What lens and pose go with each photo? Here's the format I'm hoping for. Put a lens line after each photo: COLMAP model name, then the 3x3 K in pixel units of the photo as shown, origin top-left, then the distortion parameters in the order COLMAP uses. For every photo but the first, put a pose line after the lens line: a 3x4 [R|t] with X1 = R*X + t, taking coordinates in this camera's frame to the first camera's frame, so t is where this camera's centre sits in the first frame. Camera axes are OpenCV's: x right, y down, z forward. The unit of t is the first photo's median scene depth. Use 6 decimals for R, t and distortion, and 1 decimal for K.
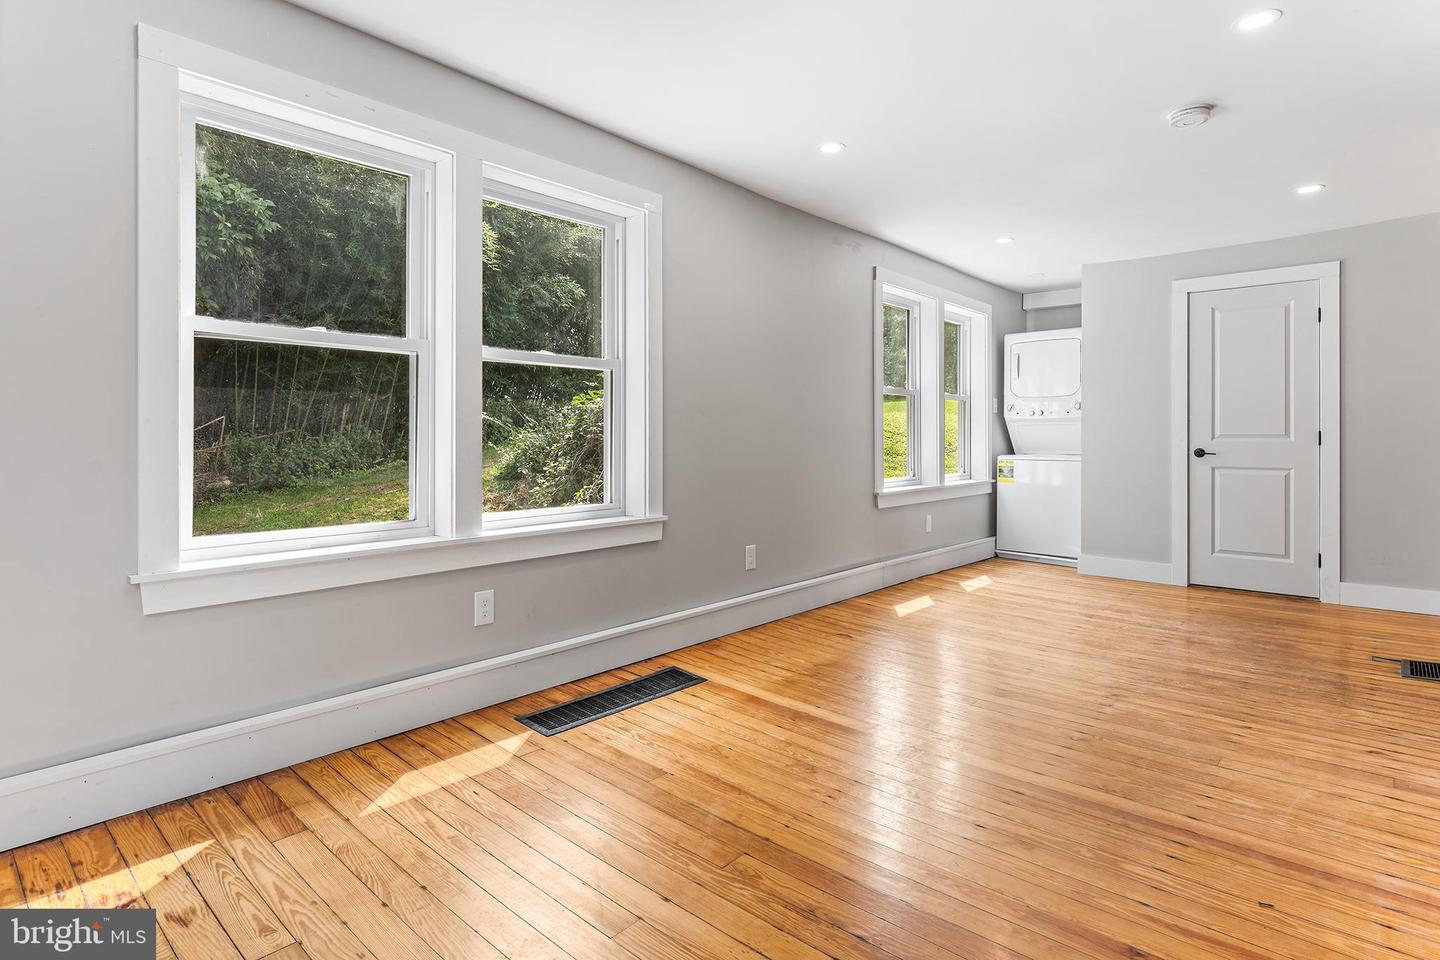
lens RADIAL K [[737.2, 0, 716.5], [0, 737.2, 434.7], [0, 0, 1]] dist [-0.005982, -0.002512]
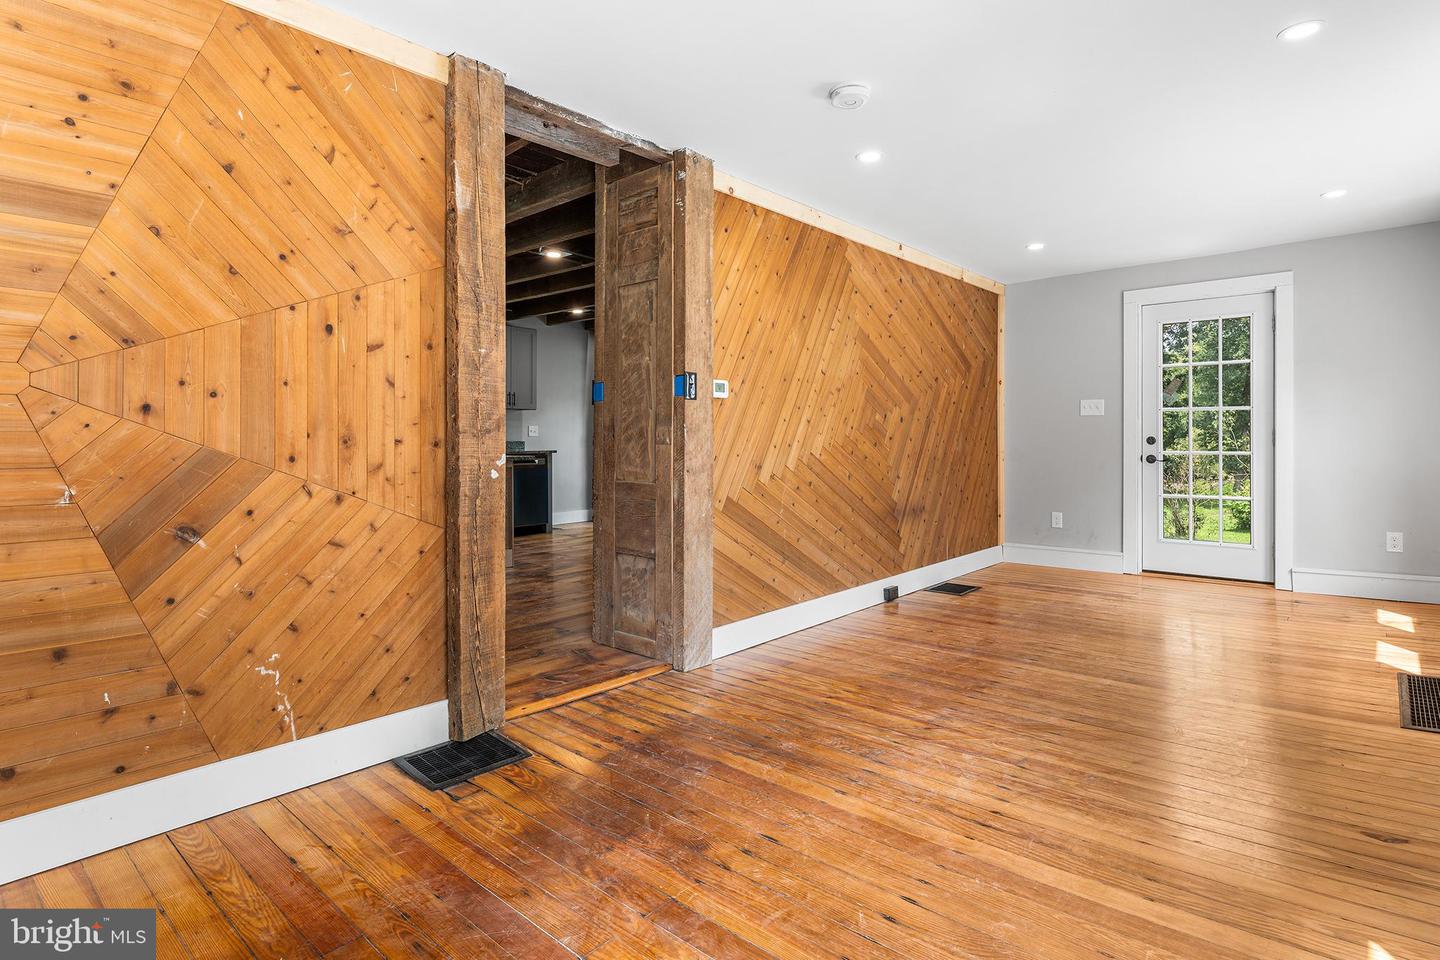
lens RADIAL K [[750.9, 0, 717.3], [0, 750.9, 447.3], [0, 0, 1]] dist [0.000743, 0.000274]
pose [[-0.999991, 0.000998, 0.004004, 0.755480], [0.001015, 0.999990, 0.004247, 0.005947], [-0.004000, 0.004251, -0.999983, 1.823520]]
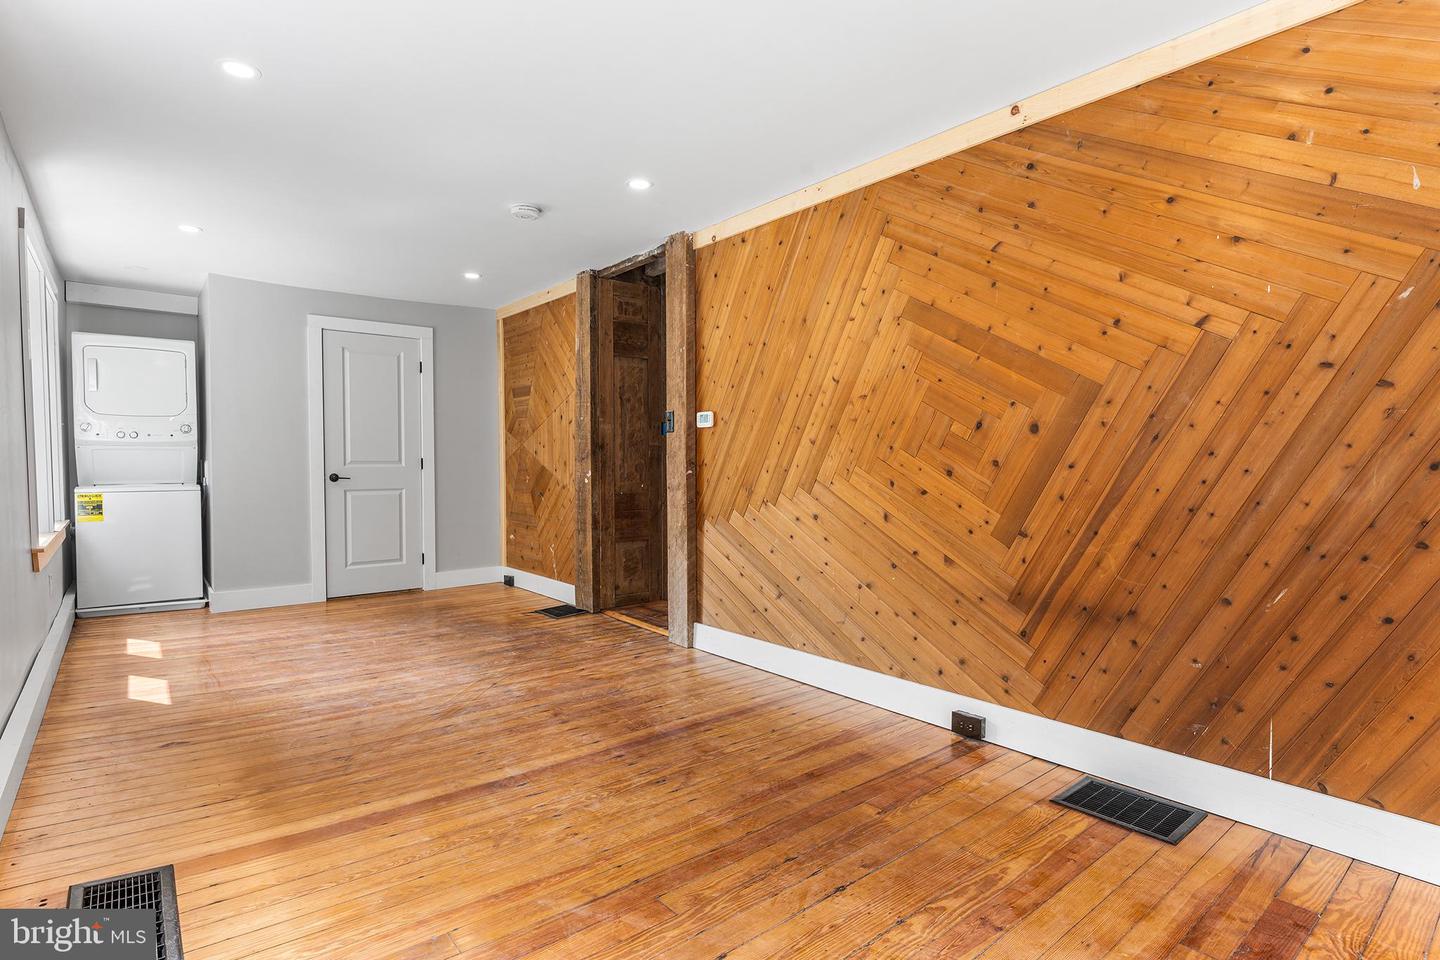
lens RADIAL K [[721.0, 0, 697.6], [0, 721.0, 481.9], [0, 0, 1]] dist [-0.001654, -0.000400]
pose [[0.179064, -0.030839, 0.983354, -0.502536], [-0.003569, 0.999482, 0.031994, -0.009045], [-0.983831, -0.009238, 0.178861, 0.453364]]
